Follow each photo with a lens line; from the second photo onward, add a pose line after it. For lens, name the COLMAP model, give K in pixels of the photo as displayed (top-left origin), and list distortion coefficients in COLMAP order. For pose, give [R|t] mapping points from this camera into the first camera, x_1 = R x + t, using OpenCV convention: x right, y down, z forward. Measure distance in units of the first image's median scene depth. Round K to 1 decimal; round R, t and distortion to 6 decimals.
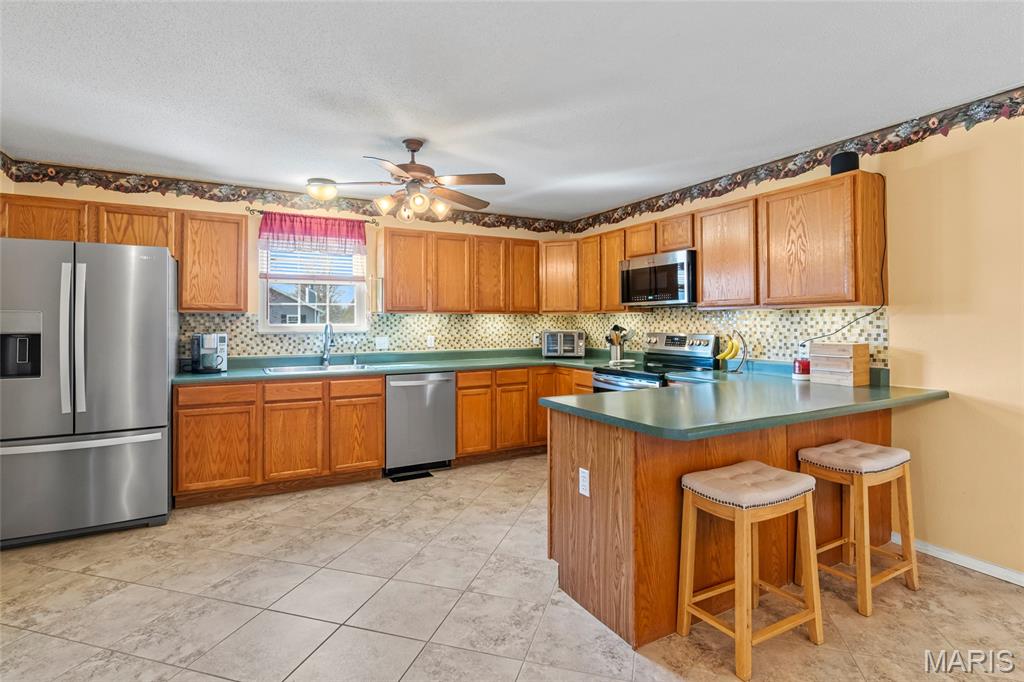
lens RADIAL K [[502.1, 0, 517.8], [0, 502.1, 330.9], [0, 0, 1]] dist [-0.010930, 0.007404]
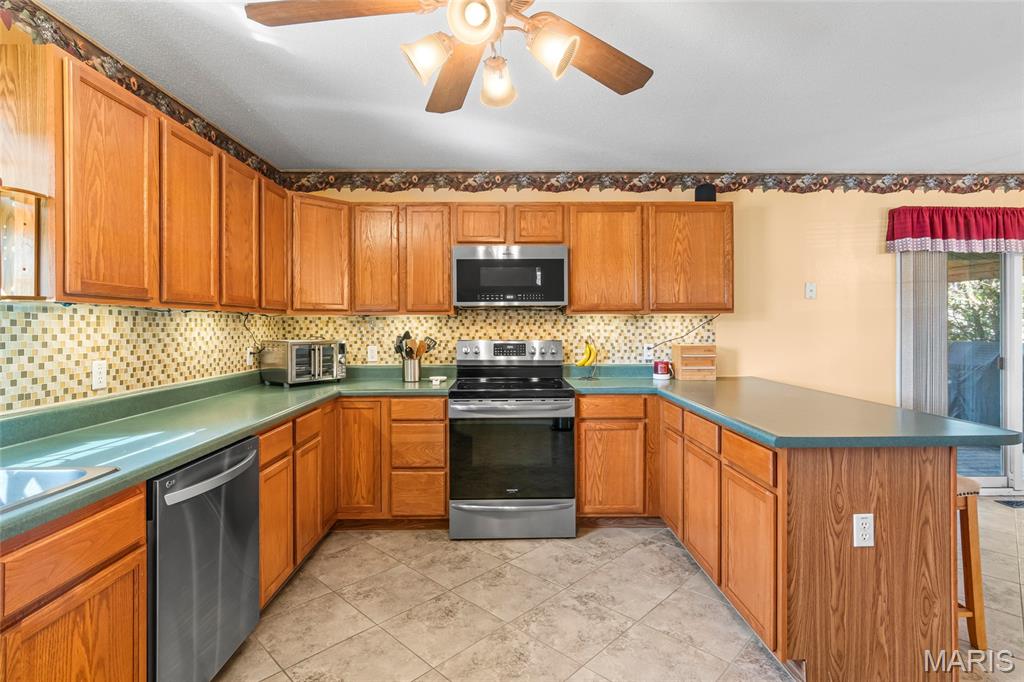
lens RADIAL K [[502.1, 0, 510.0], [0, 502.1, 334.6], [0, 0, 1]] dist [-0.010930, 0.007404]
pose [[0.472482, -0.013139, 0.881242, -0.505469], [0.017543, 0.999831, 0.005502, -0.011041], [-0.881166, 0.012860, 0.472633, 0.692315]]
